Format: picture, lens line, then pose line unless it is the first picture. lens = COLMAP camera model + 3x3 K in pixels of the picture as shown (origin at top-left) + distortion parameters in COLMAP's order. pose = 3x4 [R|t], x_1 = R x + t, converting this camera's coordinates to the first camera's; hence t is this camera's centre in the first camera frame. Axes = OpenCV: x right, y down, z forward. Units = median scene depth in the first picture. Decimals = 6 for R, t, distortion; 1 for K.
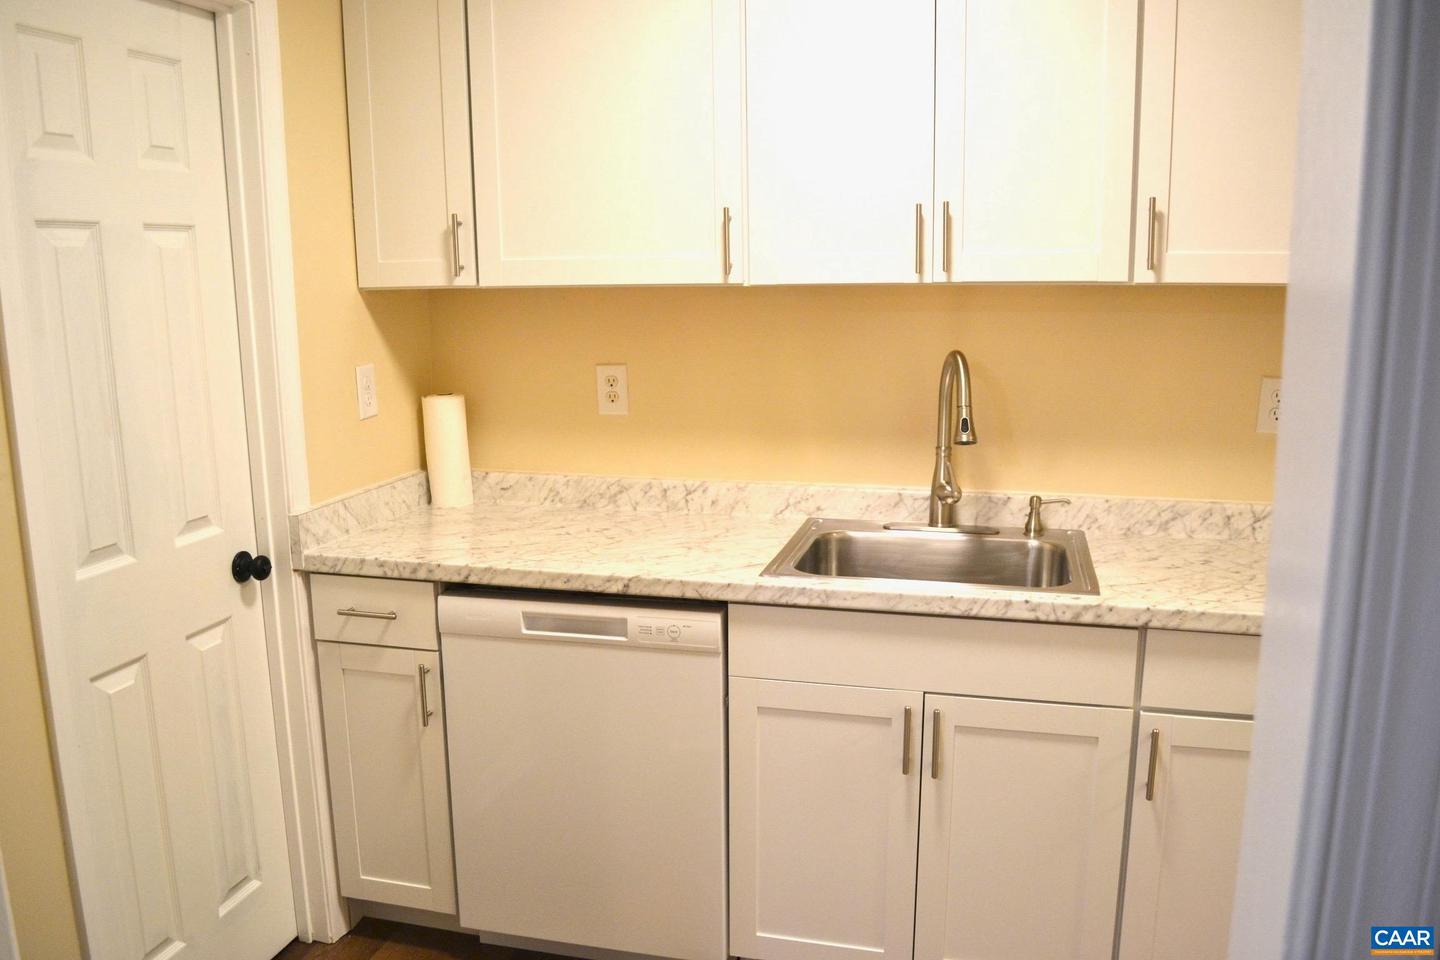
lens RADIAL K [[1150.4, 0, 713.6], [0, 1150.4, 488.1], [0, 0, 1]] dist [-0.083387, 0.015042]
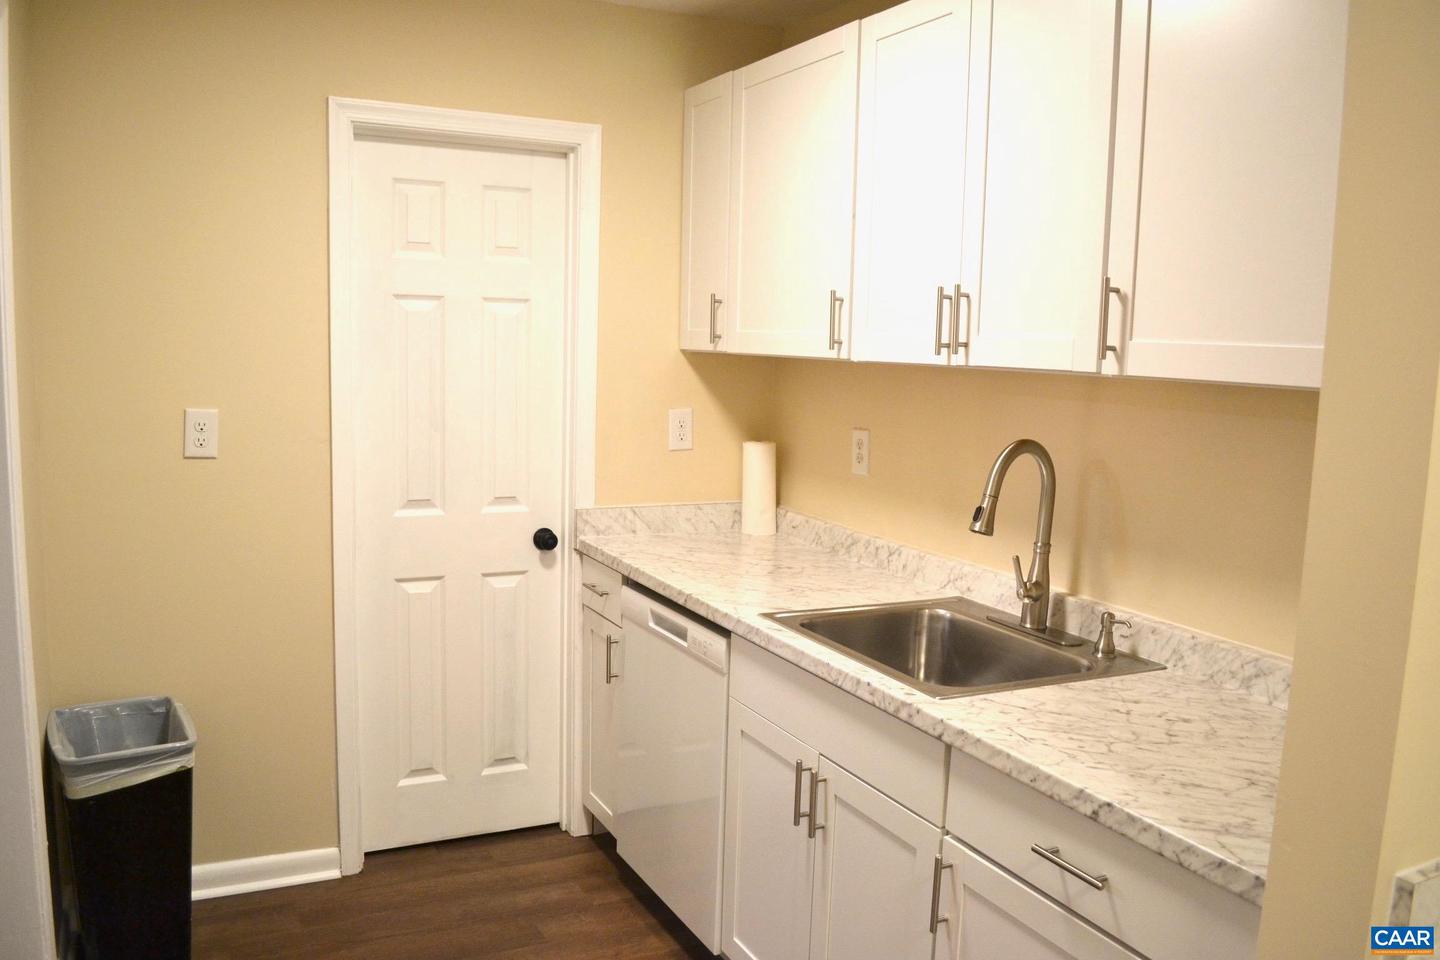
lens RADIAL K [[1150.4, 0, 714.3], [0, 1150.4, 487.3], [0, 0, 1]] dist [-0.083387, 0.015042]
pose [[0.661495, 0.128050, -0.738937, 0.762330], [-0.176882, 0.984156, 0.012200, -0.048131], [0.728791, 0.122634, 0.673665, 0.181913]]
